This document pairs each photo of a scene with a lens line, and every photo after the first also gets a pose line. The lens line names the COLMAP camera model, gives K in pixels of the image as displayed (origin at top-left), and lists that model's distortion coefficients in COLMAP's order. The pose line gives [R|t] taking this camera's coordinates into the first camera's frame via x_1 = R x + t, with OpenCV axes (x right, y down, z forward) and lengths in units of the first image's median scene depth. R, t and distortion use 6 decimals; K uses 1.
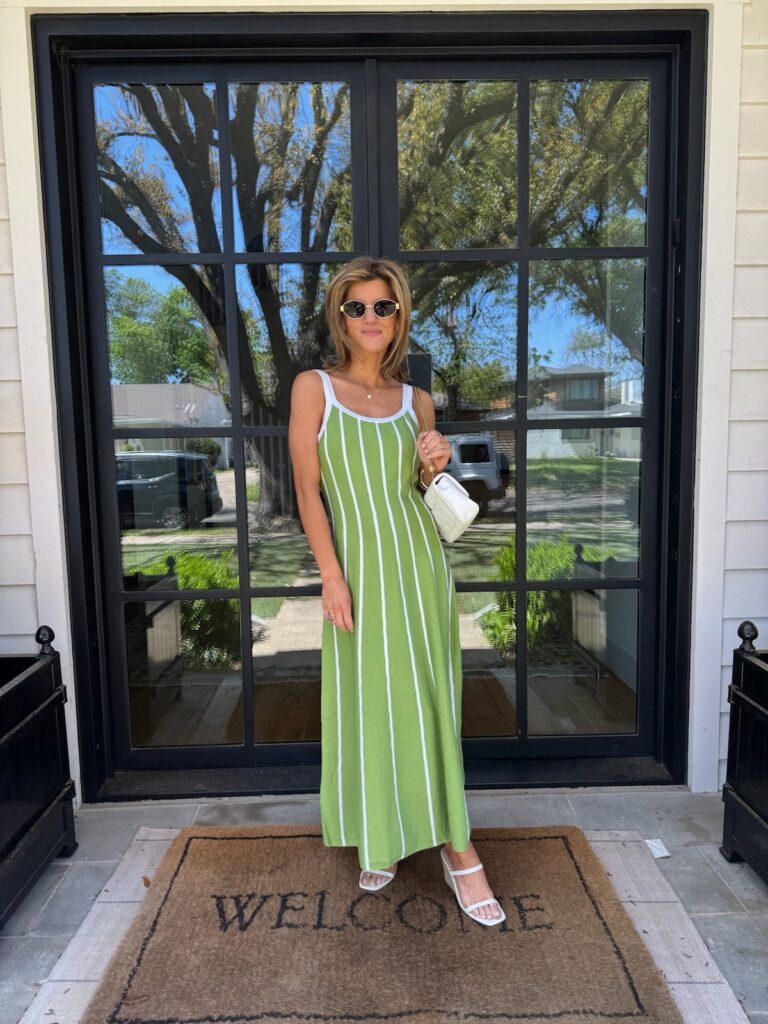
lens RADIAL K [[706.0, 0, 384.0], [0, 706.0, 512.0], [0, 0, 1]] dist [0.000997, -0.000148]
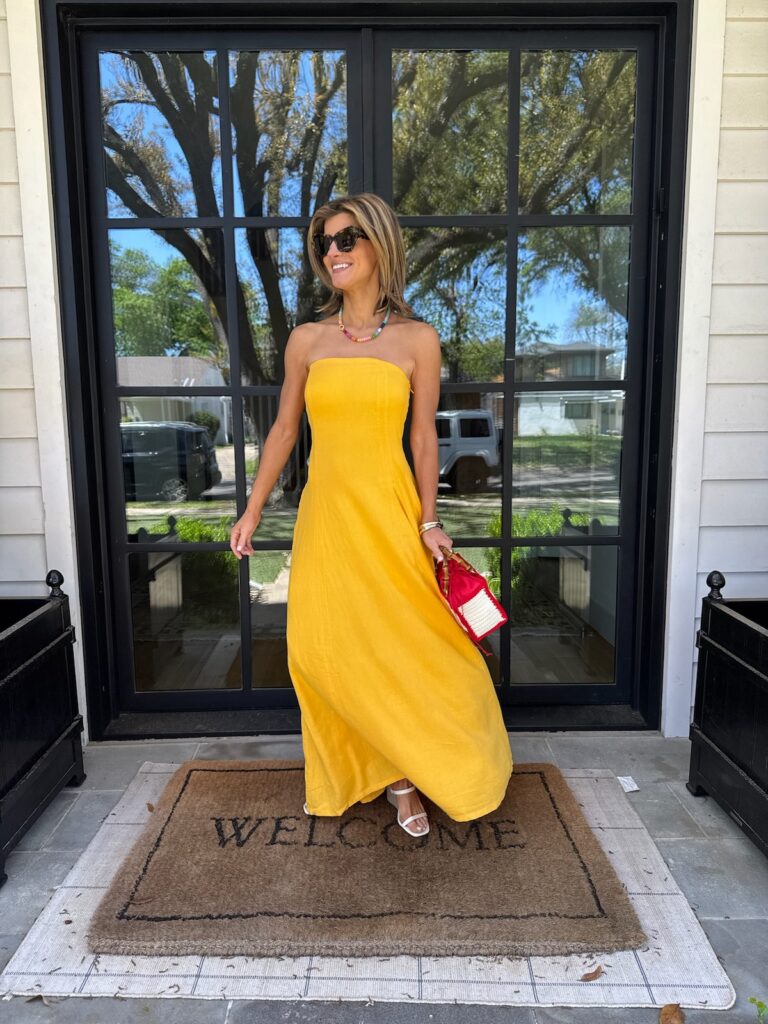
lens RADIAL K [[710.0, 0, 381.6], [0, 710.0, 511.2], [0, 0, 1]] dist [0.000742, -0.003780]
pose [[0.999953, 0.009328, -0.002693, 0.012194], [-0.009243, 0.999508, 0.029982, 0.032028], [0.002972, -0.029955, 0.999547, -0.056297]]
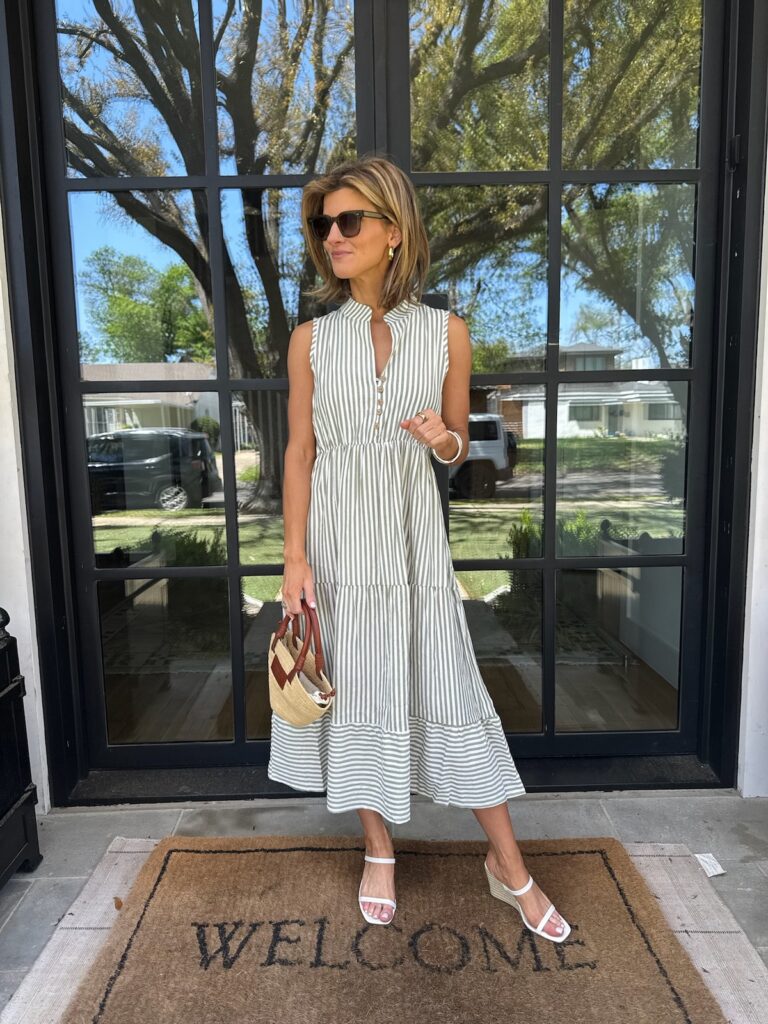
lens RADIAL K [[710.0, 0, 381.6], [0, 710.0, 511.2], [0, 0, 1]] dist [0.000742, -0.003780]
pose [[0.999975, 0.000629, -0.007022, -0.007923], [-0.000468, 0.999739, 0.022838, 0.022110], [0.007035, -0.022835, 0.999715, 0.127306]]
